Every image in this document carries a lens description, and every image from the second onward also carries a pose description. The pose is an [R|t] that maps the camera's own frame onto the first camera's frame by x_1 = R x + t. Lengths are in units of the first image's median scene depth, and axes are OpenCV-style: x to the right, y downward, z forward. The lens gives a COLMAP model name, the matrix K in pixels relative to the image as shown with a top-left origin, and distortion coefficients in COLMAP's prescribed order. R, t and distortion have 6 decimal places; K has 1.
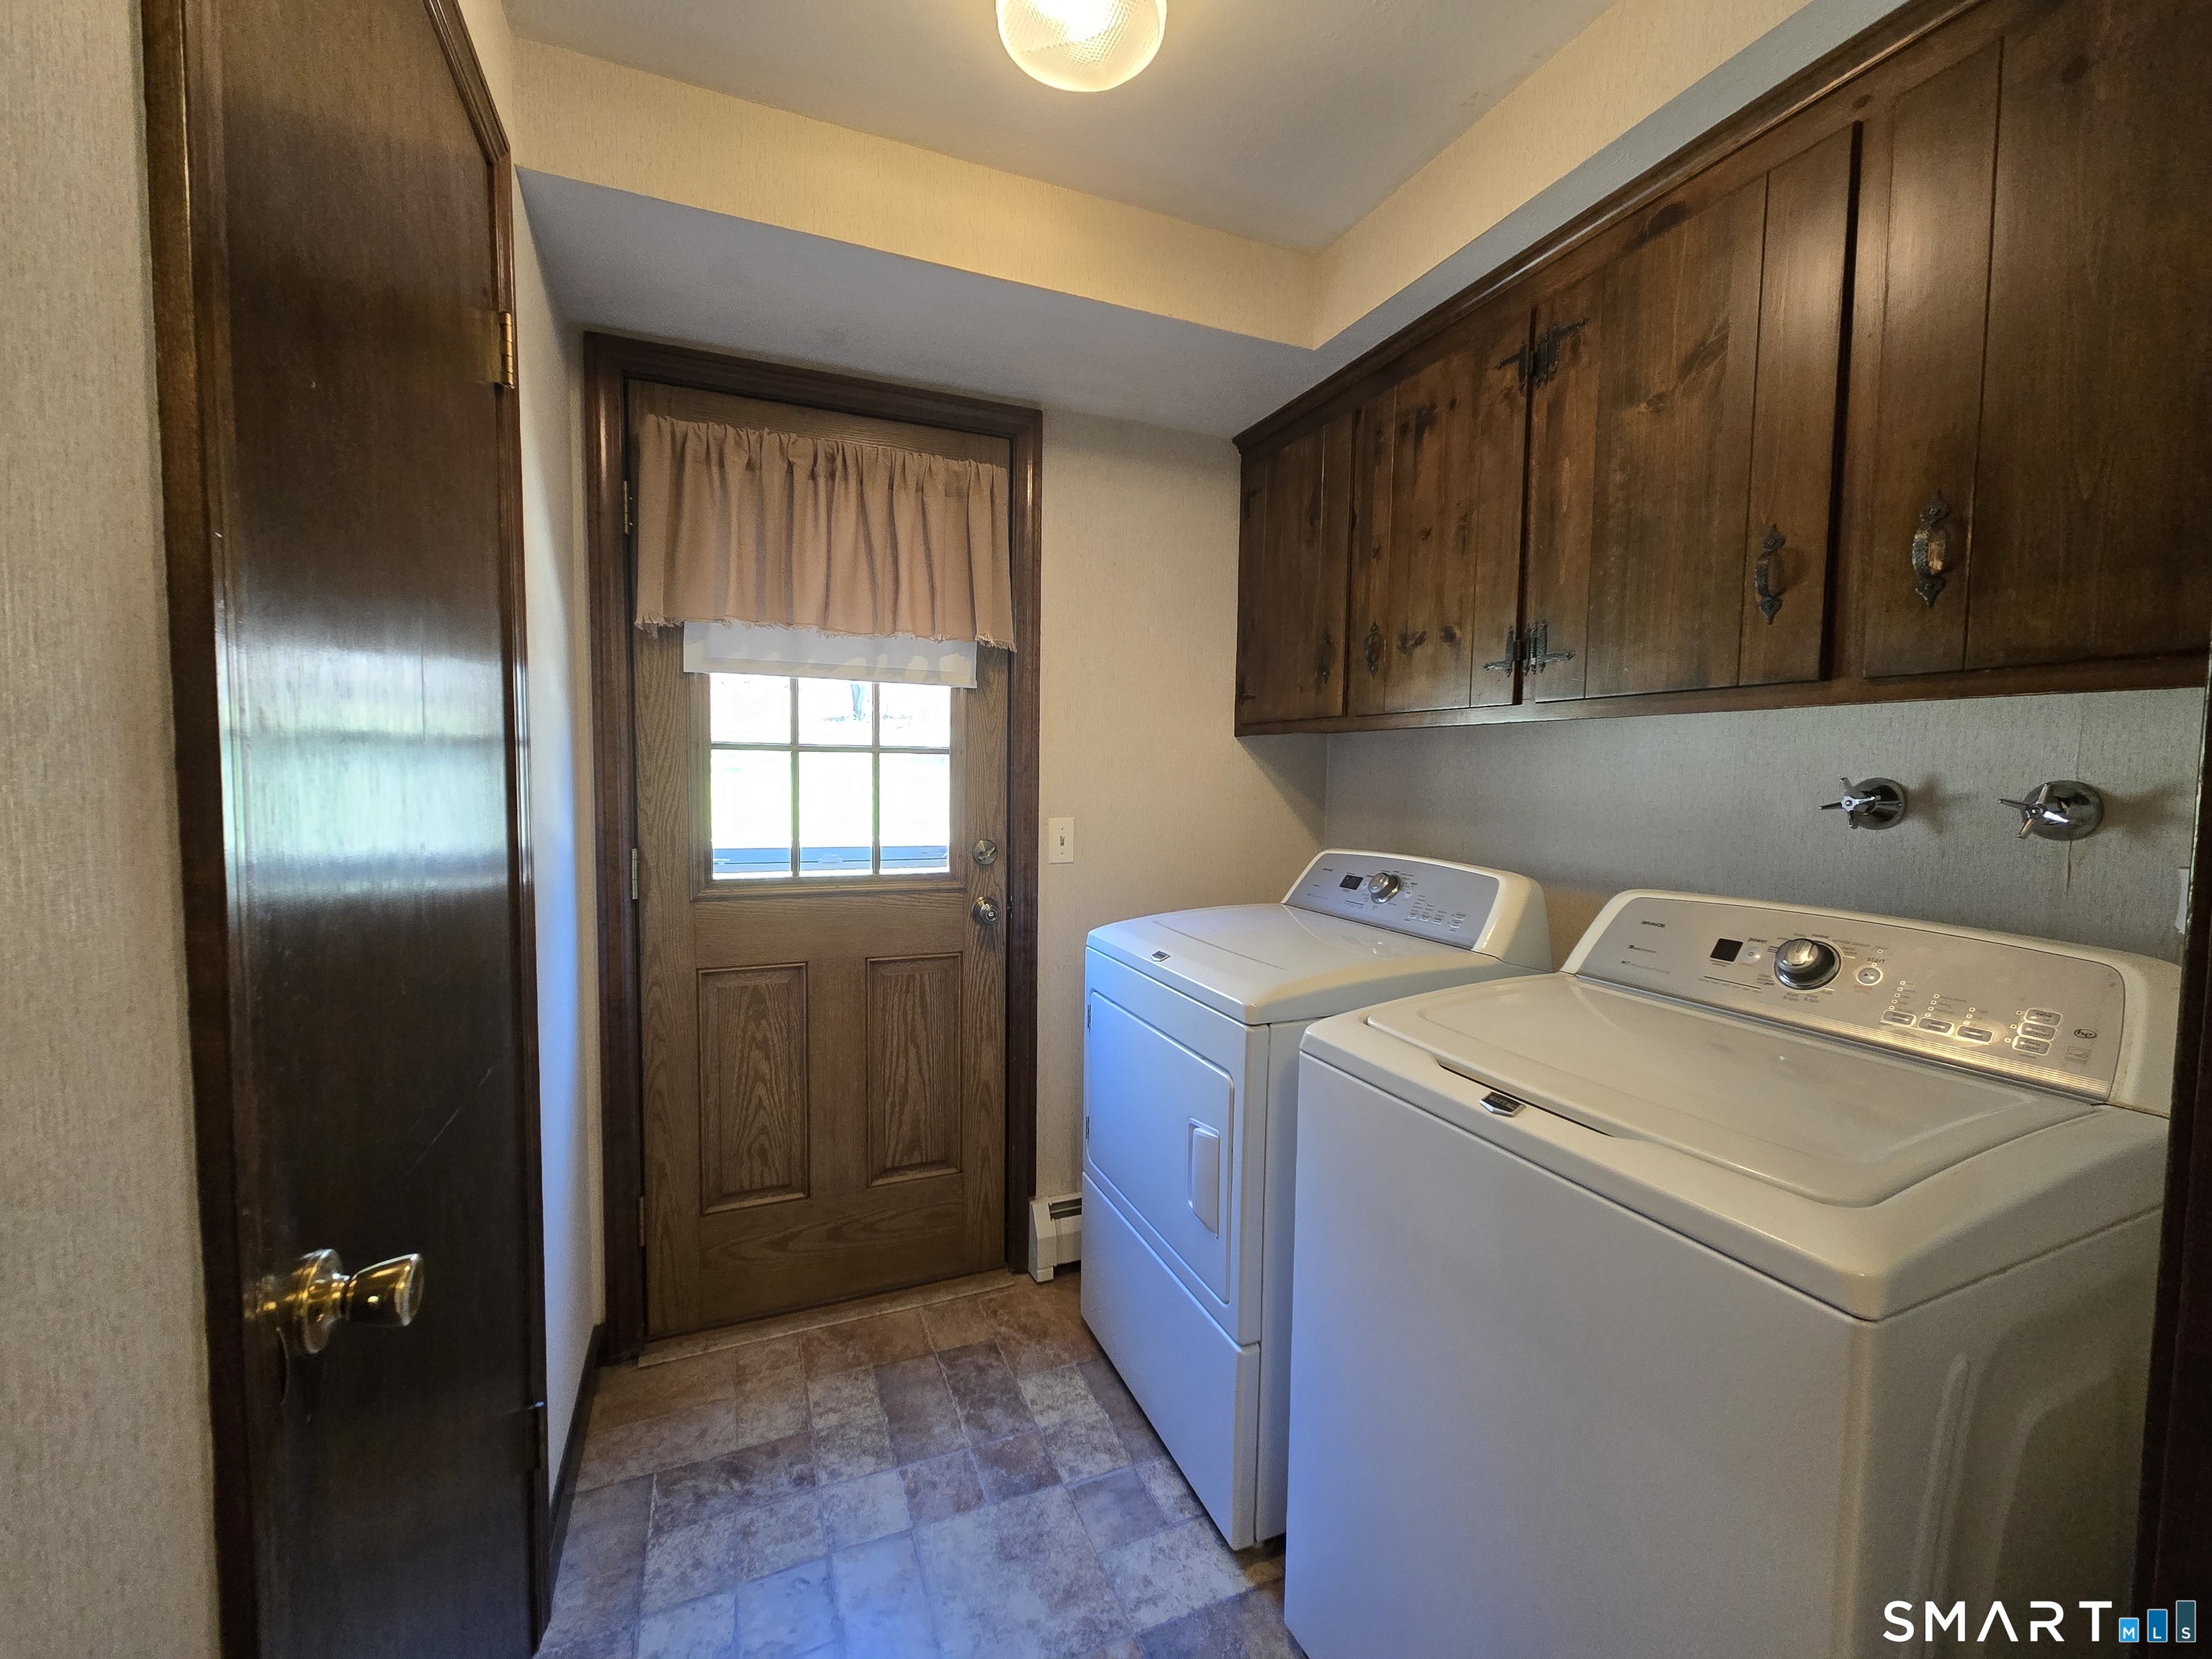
lens RADIAL K [[901.9, 0, 1107.2], [0, 901.9, 828.0], [0, 0, 1]] dist [-0.001246, 0.000836]
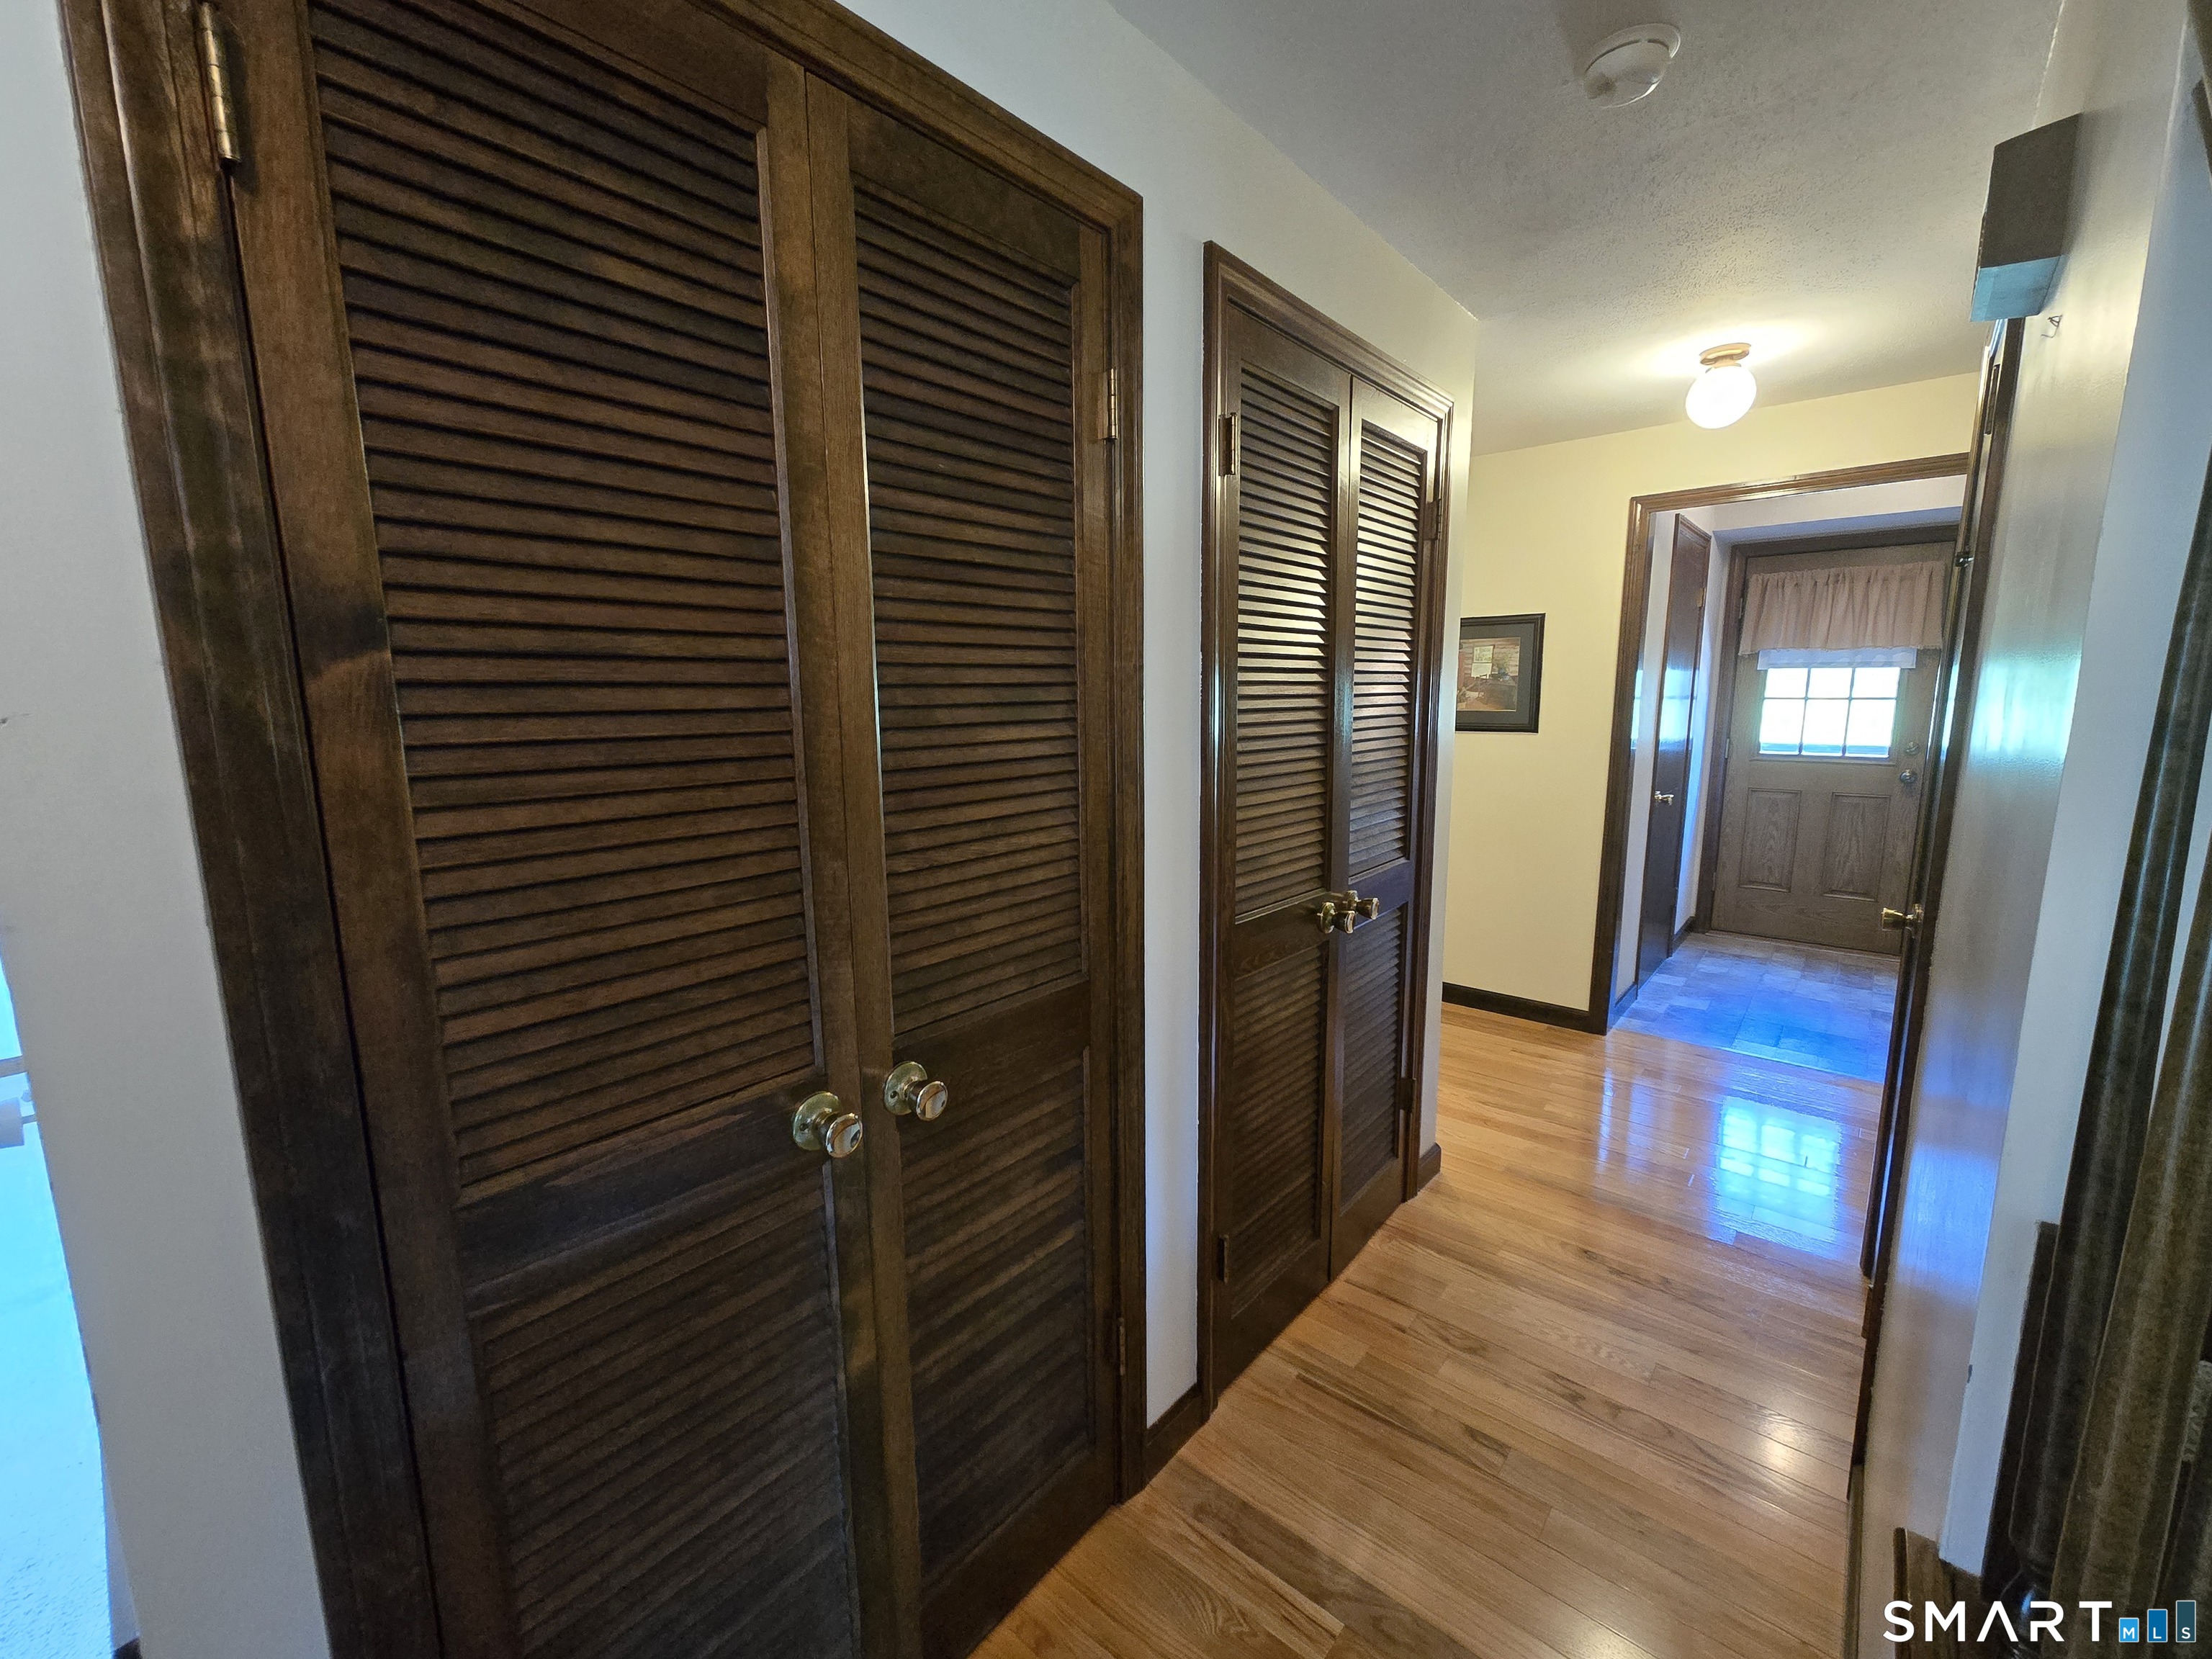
lens RADIAL K [[901.9, 0, 1101.1], [0, 901.9, 837.4], [0, 0, 1]] dist [-0.001246, 0.000836]
pose [[0.440014, 0.125641, -0.889158, 0.973043], [-0.040946, 0.991941, 0.119902, 0.061810], [0.897057, -0.016351, 0.441612, -1.682222]]
